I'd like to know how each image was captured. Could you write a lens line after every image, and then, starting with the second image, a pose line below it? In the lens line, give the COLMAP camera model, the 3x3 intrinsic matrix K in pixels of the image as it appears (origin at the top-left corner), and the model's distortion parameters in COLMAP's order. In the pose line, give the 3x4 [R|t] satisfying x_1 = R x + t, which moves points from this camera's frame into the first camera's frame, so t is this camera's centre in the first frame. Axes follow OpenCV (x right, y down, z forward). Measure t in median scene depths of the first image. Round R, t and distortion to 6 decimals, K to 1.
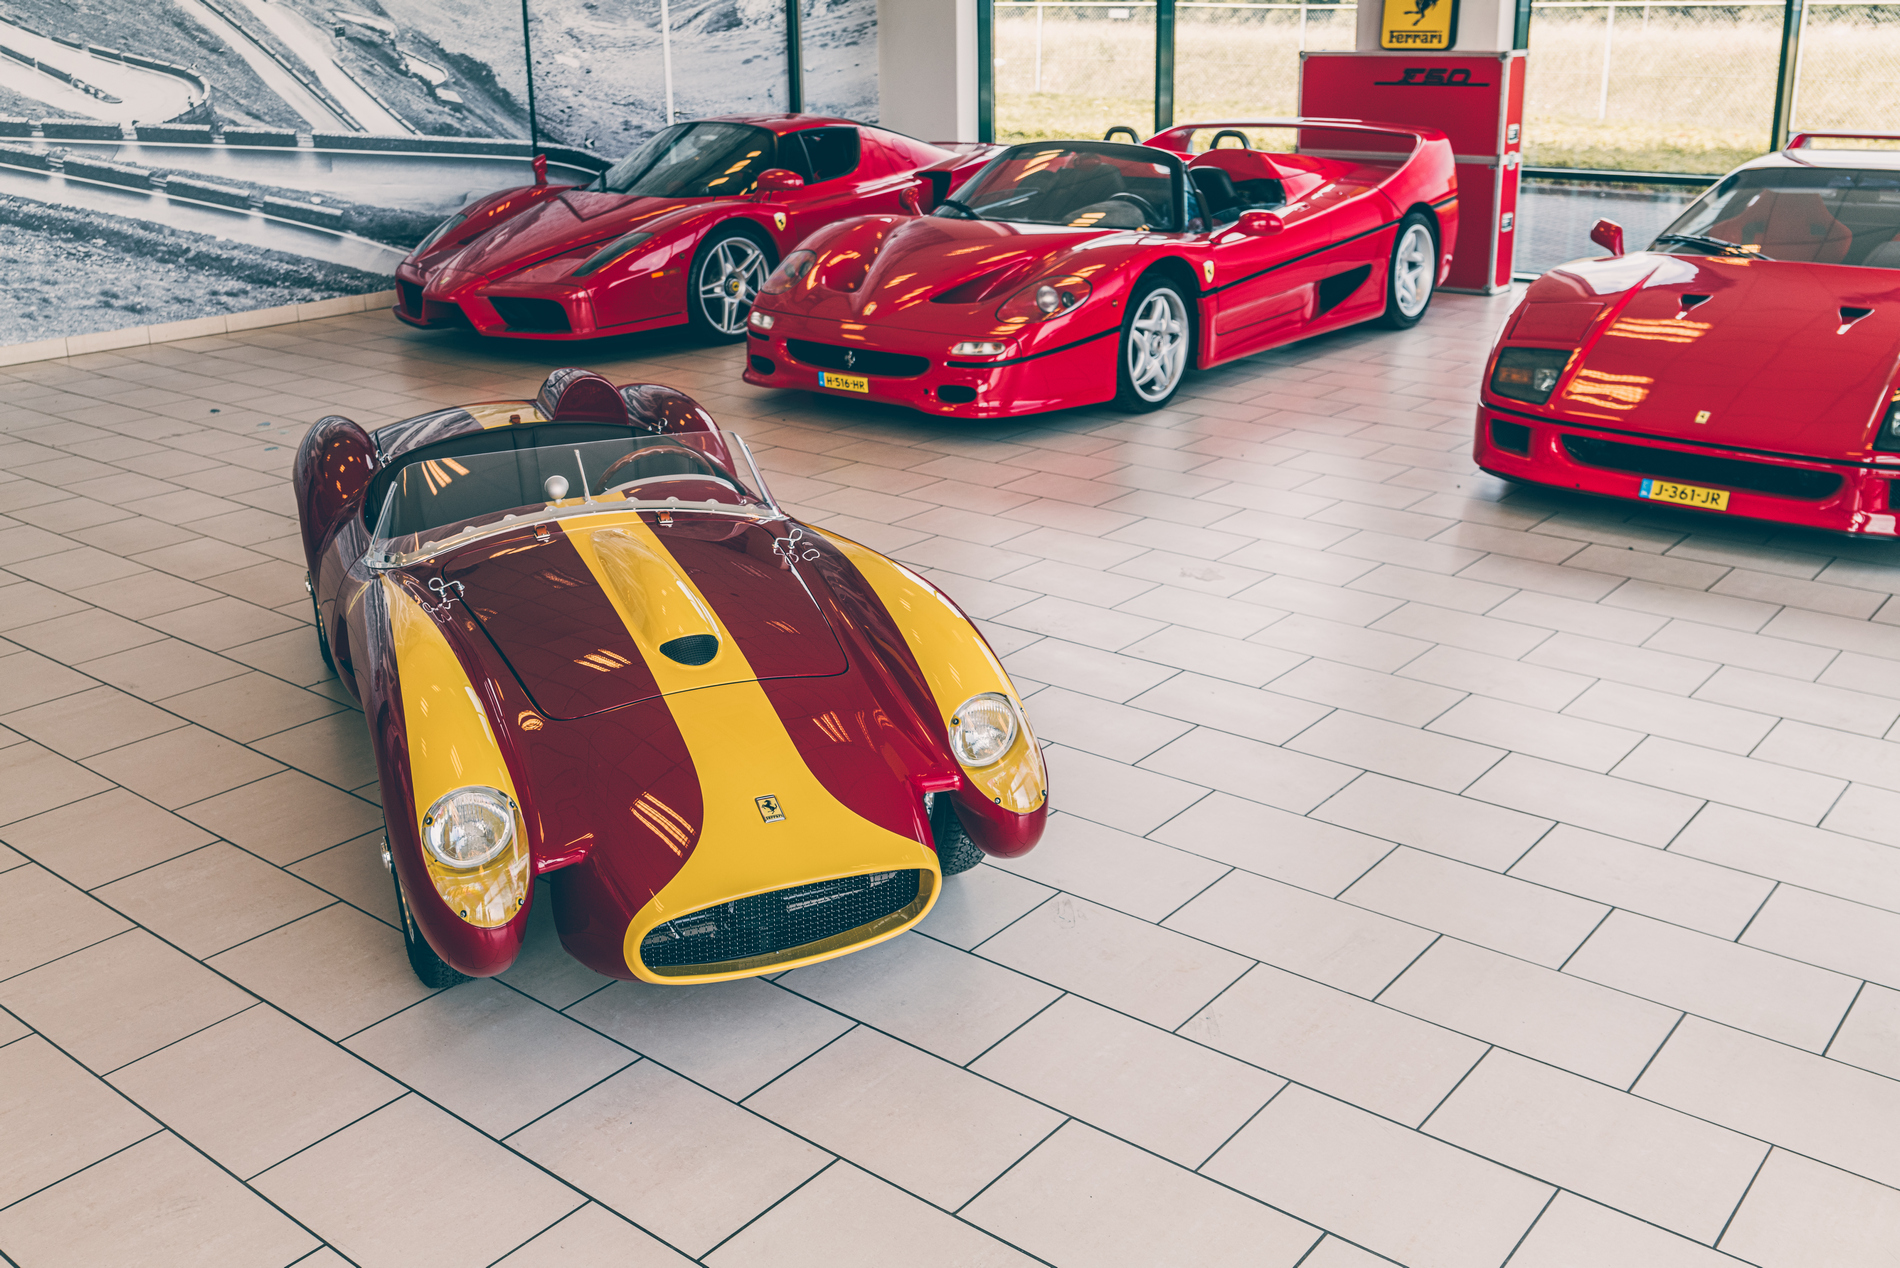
lens RADIAL K [[1806.7, 0, 1023.8], [0, 1806.7, 511.9], [0, 0, 1]] dist [-0.002321, 0.011834]
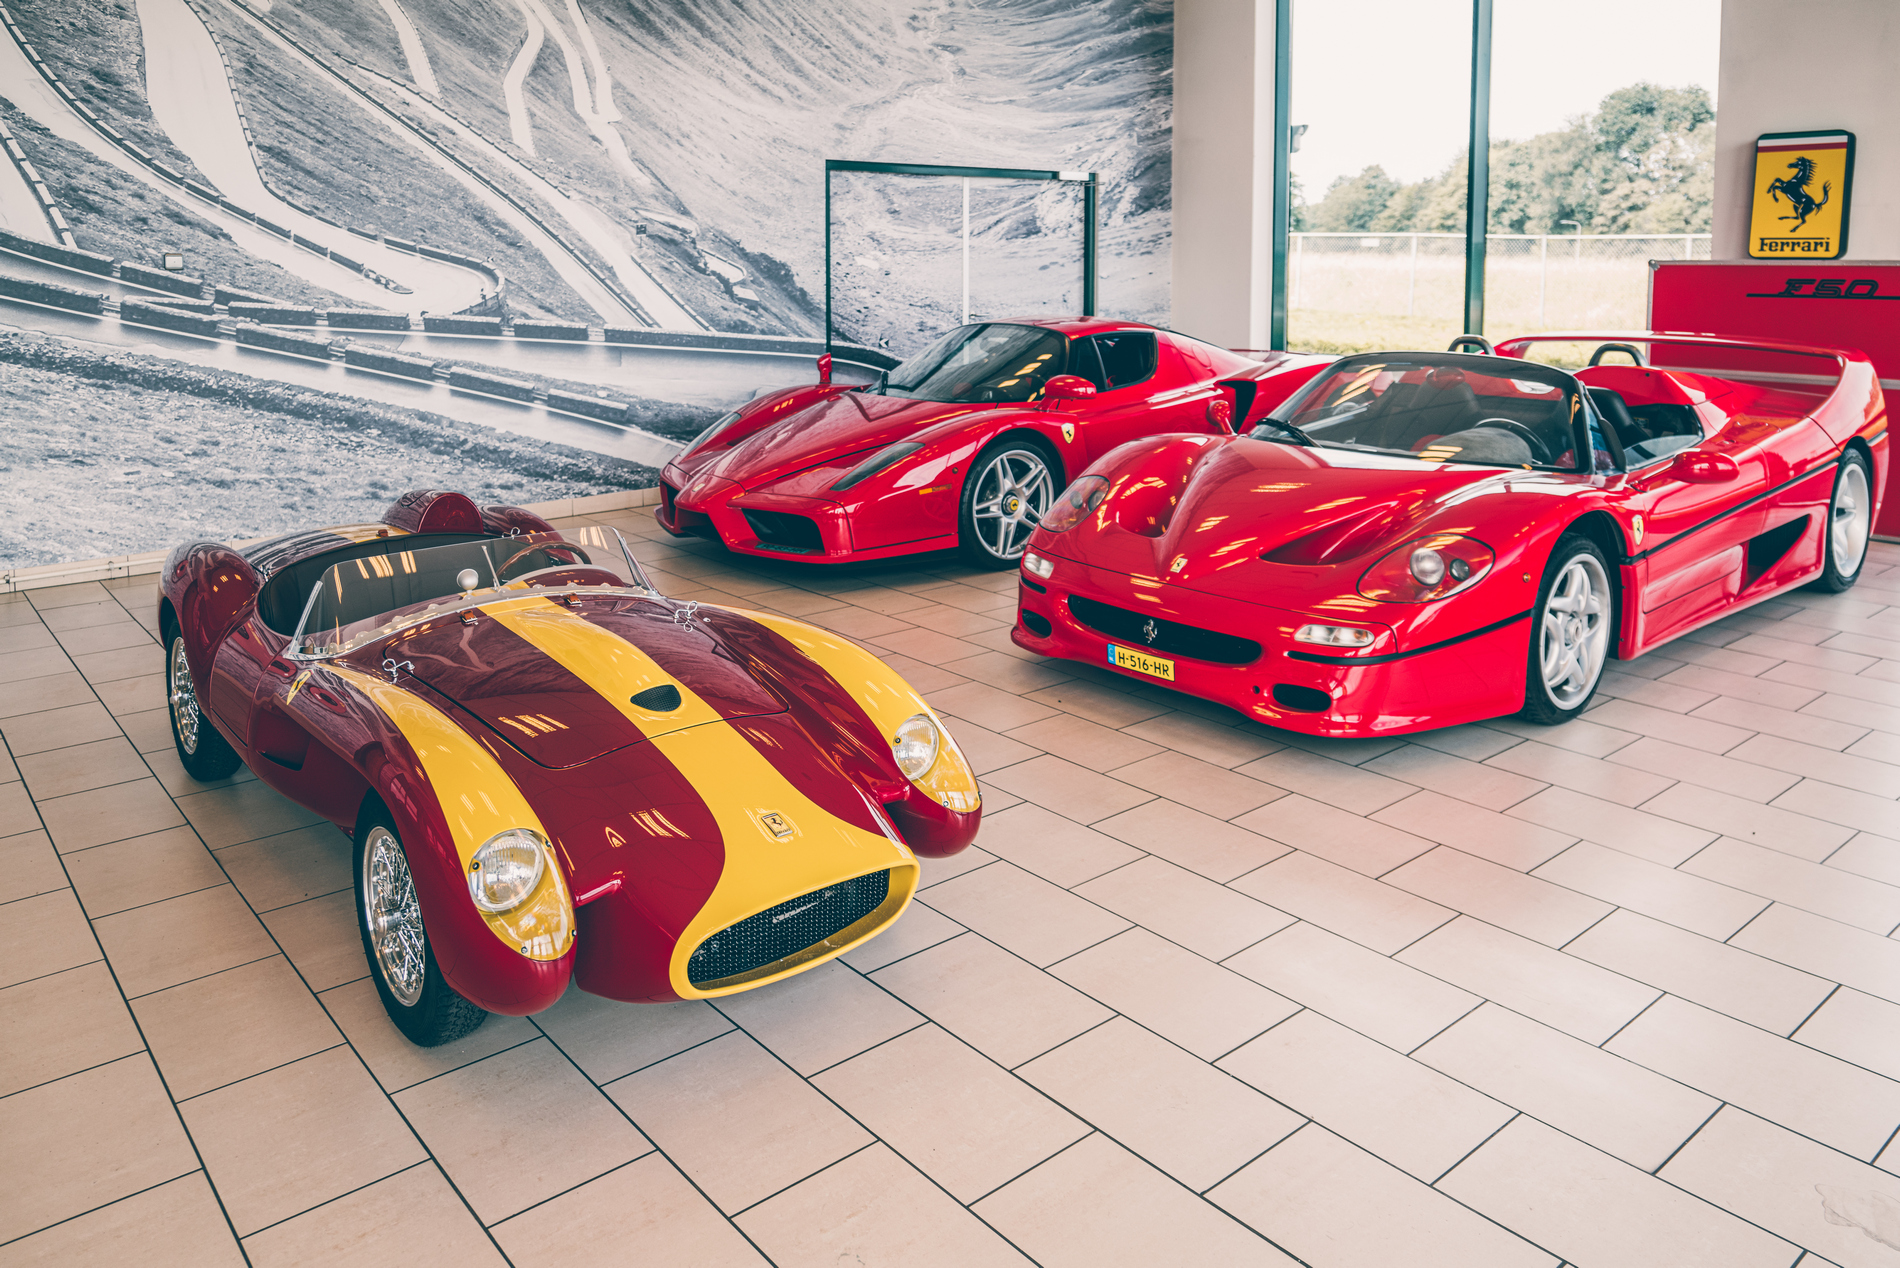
lens RADIAL K [[1462.8, 0, 959.2], [0, 1462.8, 388.6], [0, 0, 1]] dist [-0.014262, 0.011101]
pose [[0.978181, 0.026947, -0.205999, -0.036718], [-0.061942, 0.984284, -0.165373, -0.056008], [0.198305, 0.174524, 0.964477, 0.270921]]
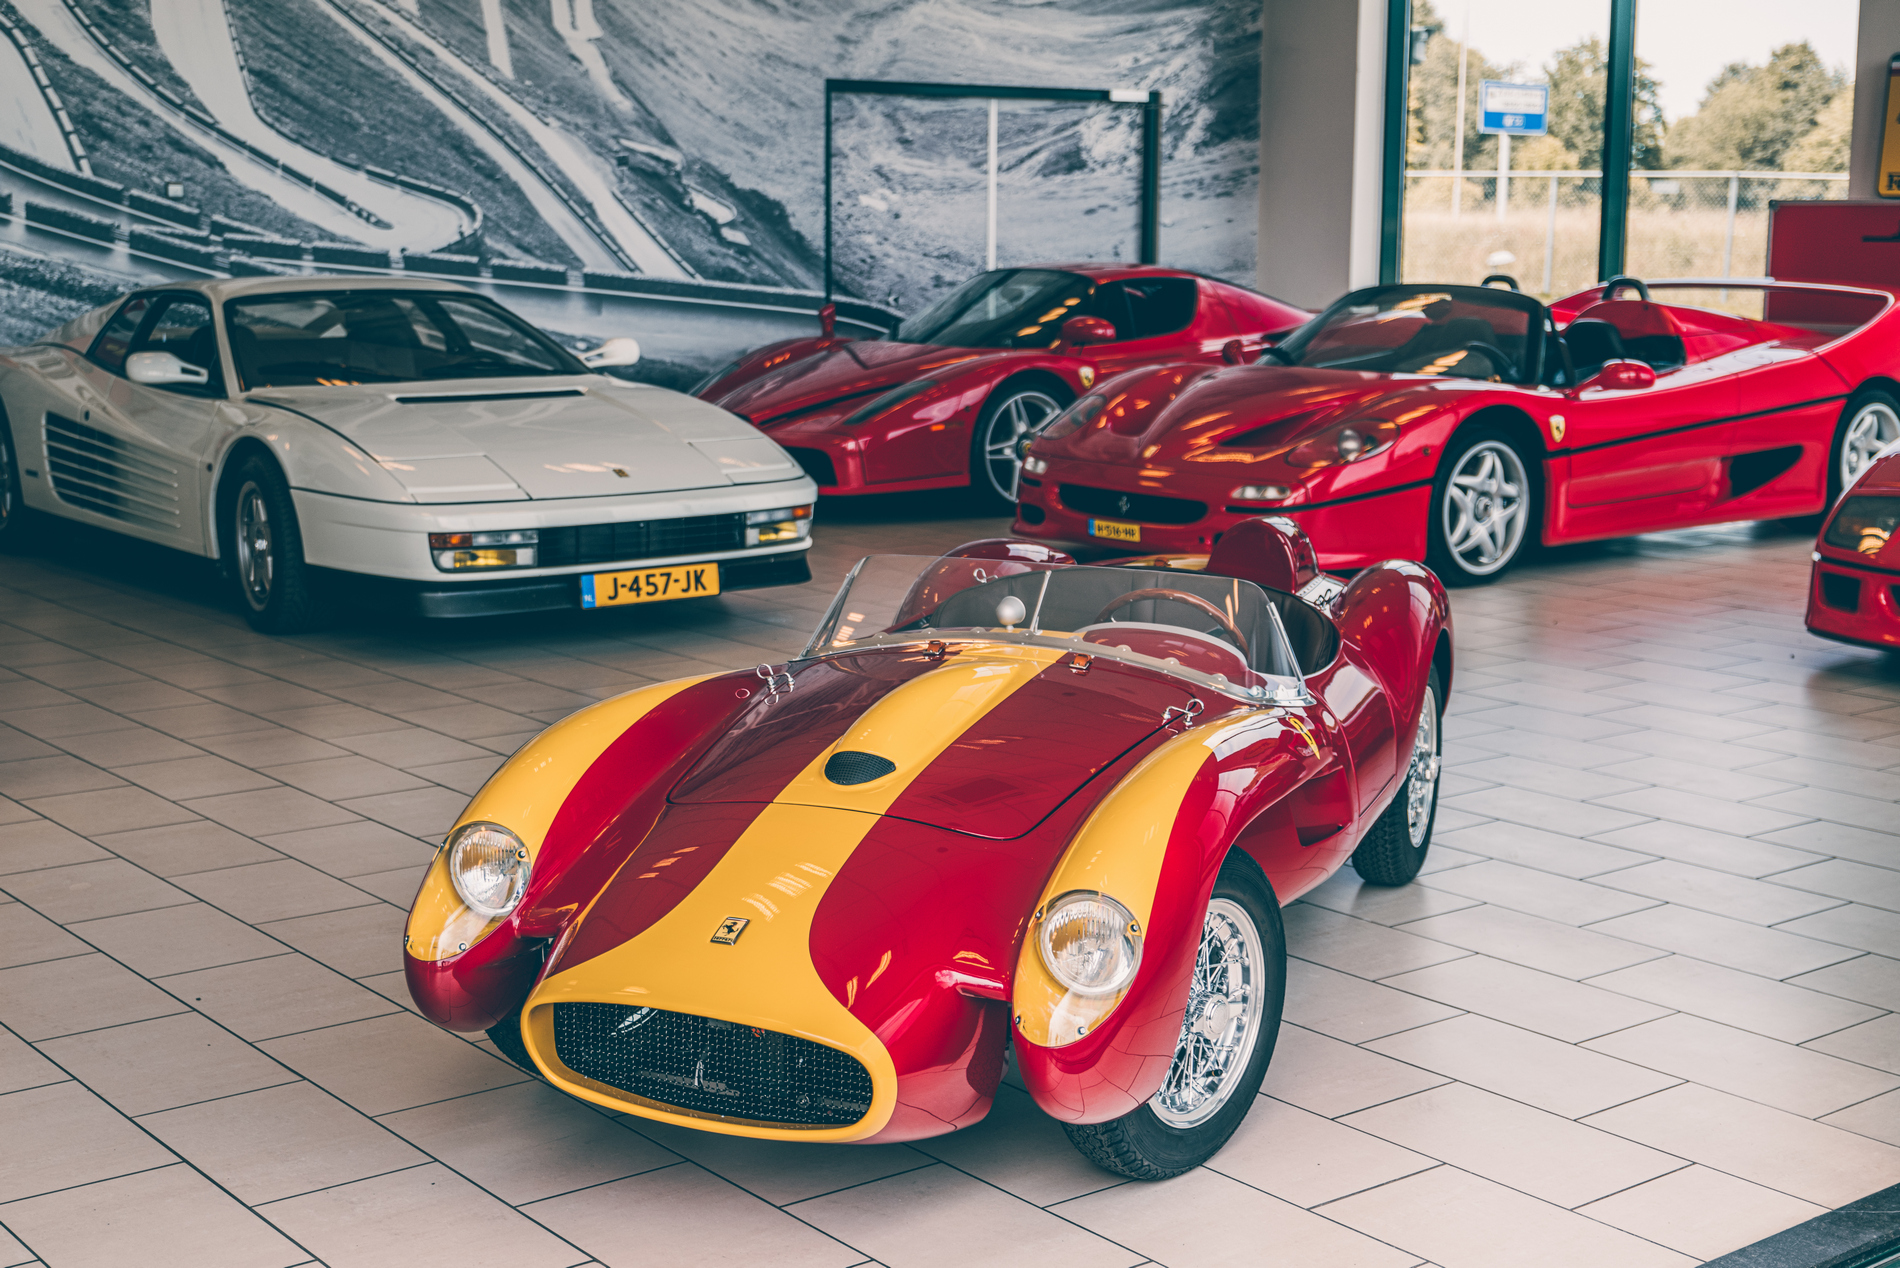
lens RADIAL K [[2585.0, 0, 905.7], [0, 2585.0, 641.2], [0, 0, 1]] dist [0.038321, -0.071785]
pose [[0.968901, 0.052905, -0.241727, 0.079849], [-0.076675, 0.992985, -0.090005, 0.075386], [0.235270, 0.105740, 0.966161, -0.180300]]
